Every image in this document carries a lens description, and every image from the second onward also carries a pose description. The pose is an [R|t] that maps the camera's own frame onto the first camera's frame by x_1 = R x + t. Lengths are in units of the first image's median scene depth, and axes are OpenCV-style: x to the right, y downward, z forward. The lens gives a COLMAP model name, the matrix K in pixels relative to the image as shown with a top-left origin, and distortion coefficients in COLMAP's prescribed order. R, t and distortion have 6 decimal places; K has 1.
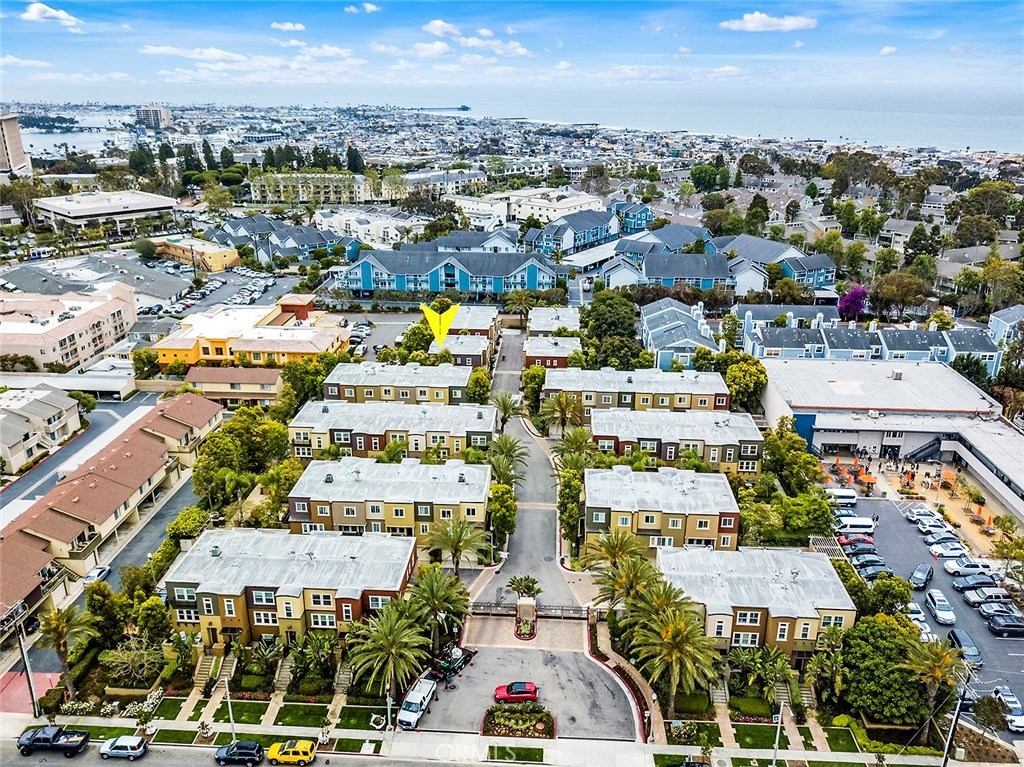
lens RADIAL K [[796.4, 0, 512.0], [0, 796.4, 383.5], [0, 0, 1]] dist [0.000723, -0.003411]
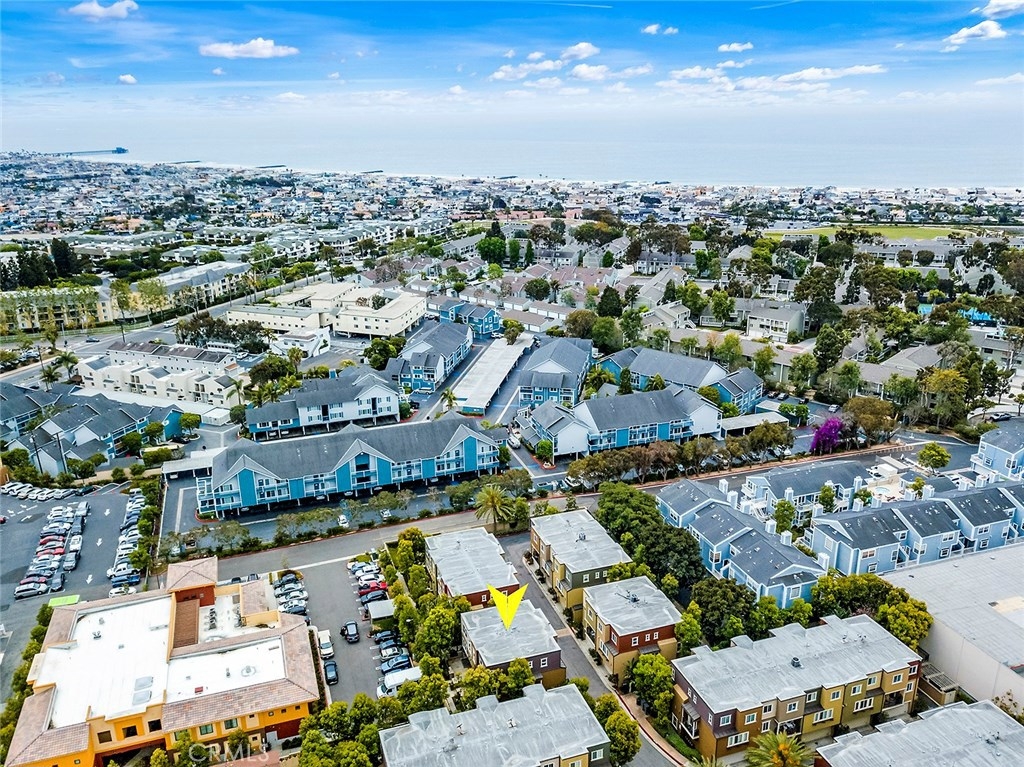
lens RADIAL K [[796.4, 0, 512.0], [0, 796.4, 383.5], [0, 0, 1]] dist [0.000723, -0.003411]
pose [[0.922849, -0.139931, 0.358844, -0.129233], [0.152361, 0.988304, -0.006443, -0.117015], [-0.353745, 0.060620, 0.933375, 0.146938]]
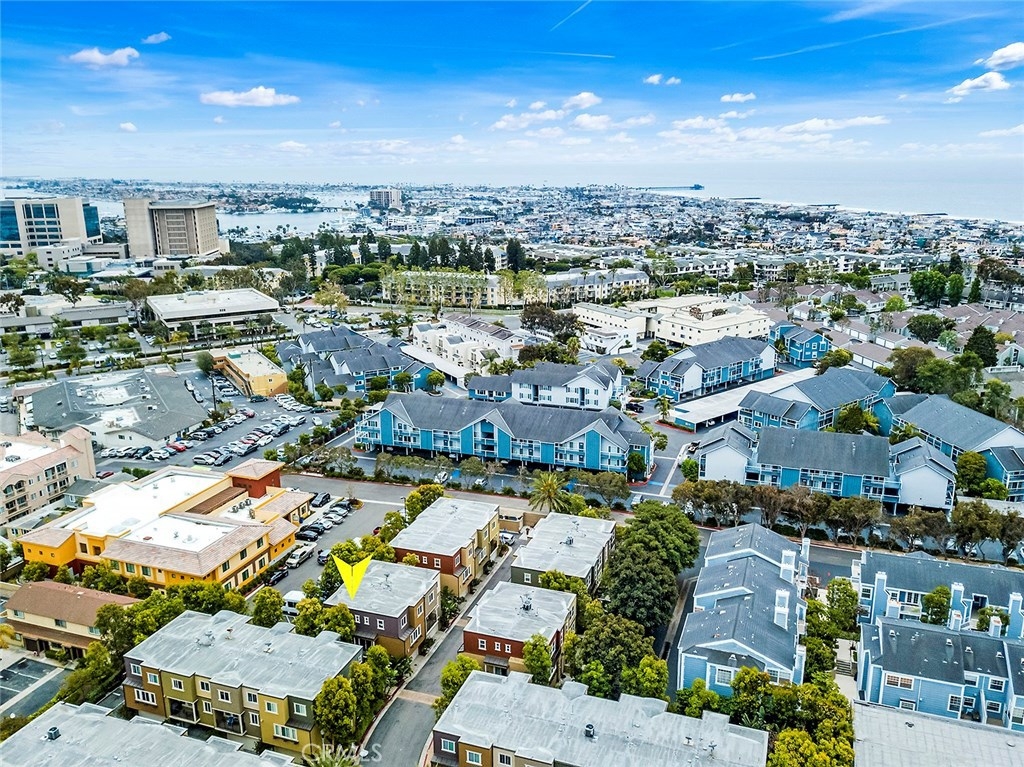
lens RADIAL K [[821.6, 0, 512.0], [0, 821.6, 383.5], [0, 0, 1]] dist [0.072881, -0.159905]
pose [[0.961230, 0.059565, -0.269236, 0.092828], [-0.085734, 0.992556, -0.086497, -0.074406], [0.262080, 0.106227, 0.959182, 0.158695]]
